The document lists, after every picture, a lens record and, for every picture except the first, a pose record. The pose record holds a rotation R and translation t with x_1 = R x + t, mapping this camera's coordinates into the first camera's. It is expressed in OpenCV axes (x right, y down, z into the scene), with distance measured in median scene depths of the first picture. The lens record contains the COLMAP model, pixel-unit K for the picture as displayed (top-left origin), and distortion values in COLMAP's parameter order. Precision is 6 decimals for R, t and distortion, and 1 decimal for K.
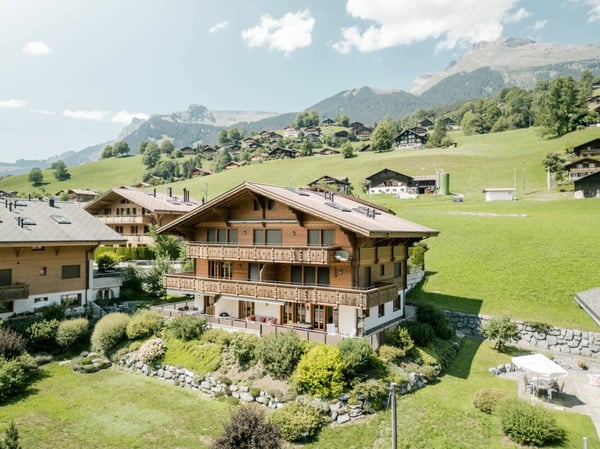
lens RADIAL K [[427.0, 0, 310.0], [0, 427.0, 227.7], [0, 0, 1]] dist [0.063520, -0.078388]
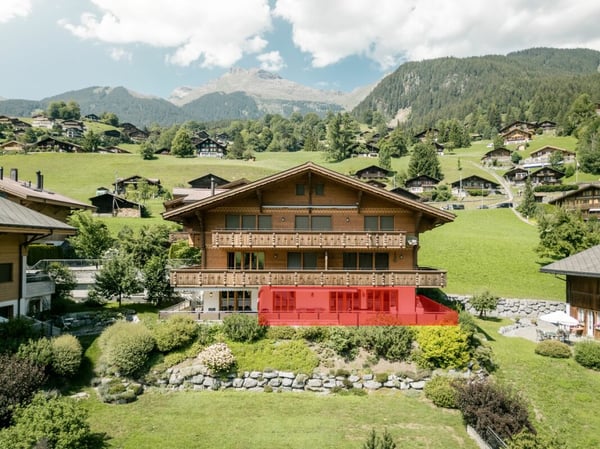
lens RADIAL K [[427.0, 0, 310.0], [0, 427.0, 227.7], [0, 0, 1]] dist [0.063520, -0.078388]
pose [[0.843726, 0.021698, 0.536336, -0.125619], [-0.005619, 0.999485, -0.031595, 0.012297], [-0.536745, 0.023644, 0.843413, 0.042199]]
